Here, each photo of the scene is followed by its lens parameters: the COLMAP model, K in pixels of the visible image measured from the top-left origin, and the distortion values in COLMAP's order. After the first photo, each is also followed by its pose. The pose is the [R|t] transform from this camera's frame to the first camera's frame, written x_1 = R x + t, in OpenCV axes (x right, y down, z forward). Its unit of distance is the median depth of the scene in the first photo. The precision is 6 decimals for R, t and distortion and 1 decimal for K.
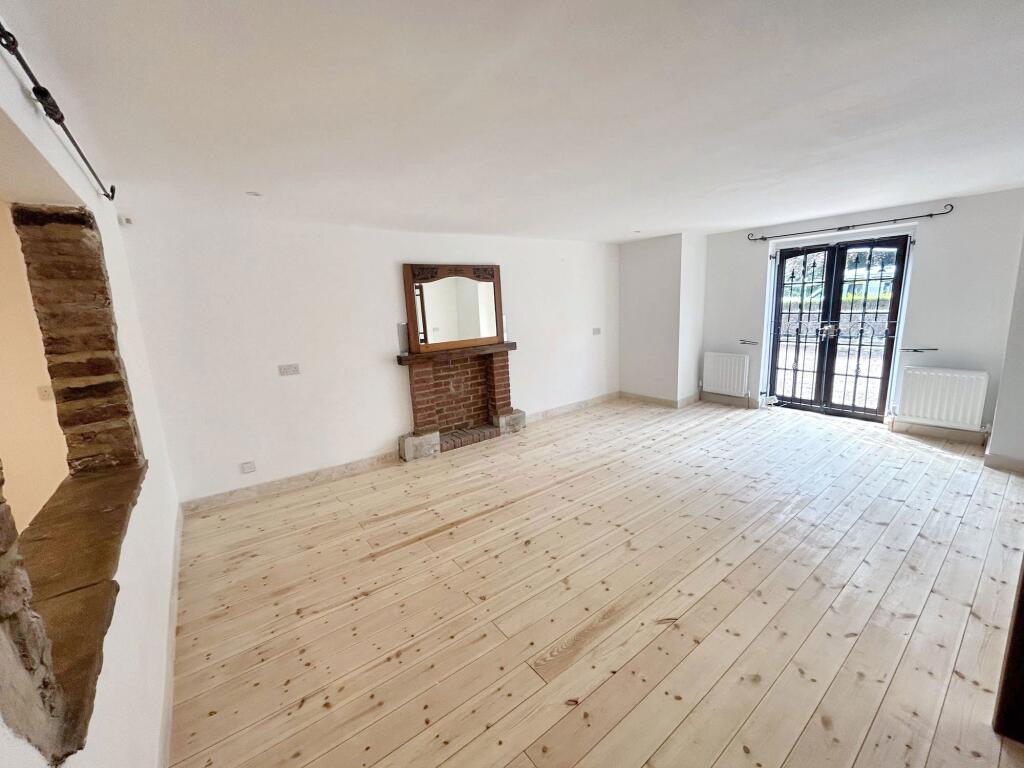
lens RADIAL K [[415.6, 0, 513.4], [0, 415.6, 385.8], [0, 0, 1]] dist [-0.001598, 0.002476]
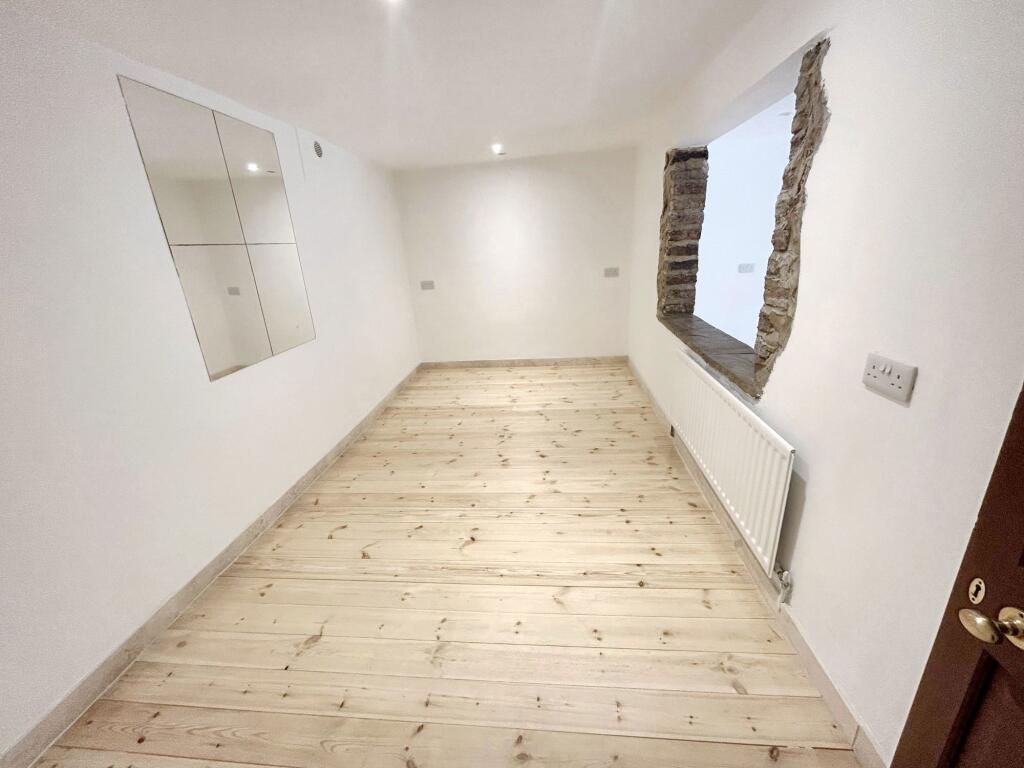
lens RADIAL K [[415.6, 0, 511.2], [0, 415.6, 382.4], [0, 0, 1]] dist [-0.001598, 0.002476]
pose [[0.731356, 0.219529, -0.645697, -0.155187], [-0.107027, 0.971990, 0.209238, 0.090838], [0.673545, -0.083920, 0.734367, -0.339140]]
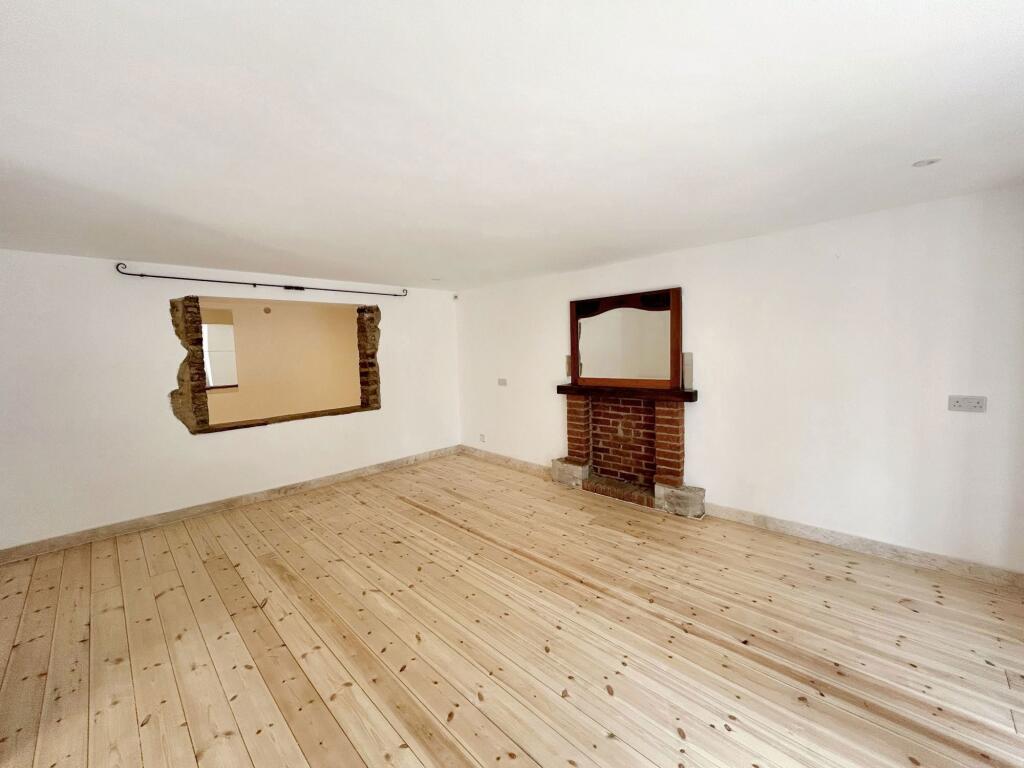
lens RADIAL K [[415.6, 0, 506.7], [0, 415.6, 381.7], [0, 0, 1]] dist [-0.001598, 0.002476]
pose [[0.126013, 0.123672, -0.984290, 0.771866], [-0.170711, 0.980101, 0.101290, -0.163337], [0.977230, 0.155265, 0.144618, 0.684359]]
